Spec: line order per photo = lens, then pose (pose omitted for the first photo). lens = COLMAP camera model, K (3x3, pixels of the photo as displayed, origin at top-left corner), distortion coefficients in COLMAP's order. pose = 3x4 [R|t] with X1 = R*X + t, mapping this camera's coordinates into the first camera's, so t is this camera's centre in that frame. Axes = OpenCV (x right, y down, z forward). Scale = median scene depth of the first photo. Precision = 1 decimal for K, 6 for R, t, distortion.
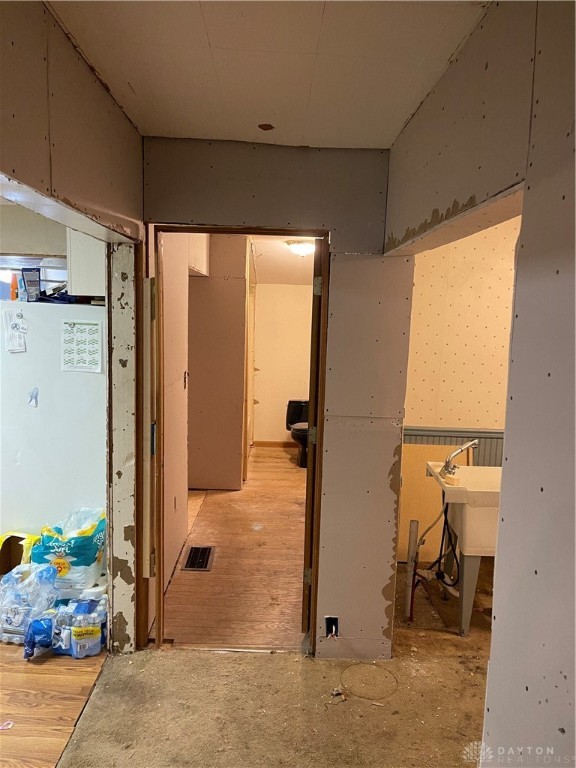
lens RADIAL K [[577.1, 0, 288.4], [0, 577.1, 381.5], [0, 0, 1]] dist [0.058979, -0.052774]
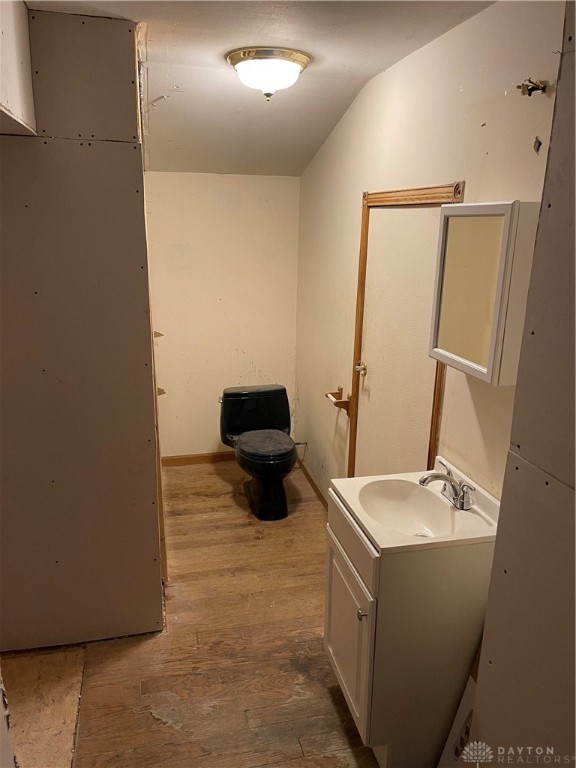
lens RADIAL K [[577.1, 0, 288.0], [0, 577.1, 385.2], [0, 0, 1]] dist [0.058979, -0.052774]
pose [[0.975819, -0.076086, 0.204909, -0.056209], [0.044373, 0.986896, 0.155136, -0.063207], [-0.214028, -0.142292, 0.966408, 0.481549]]
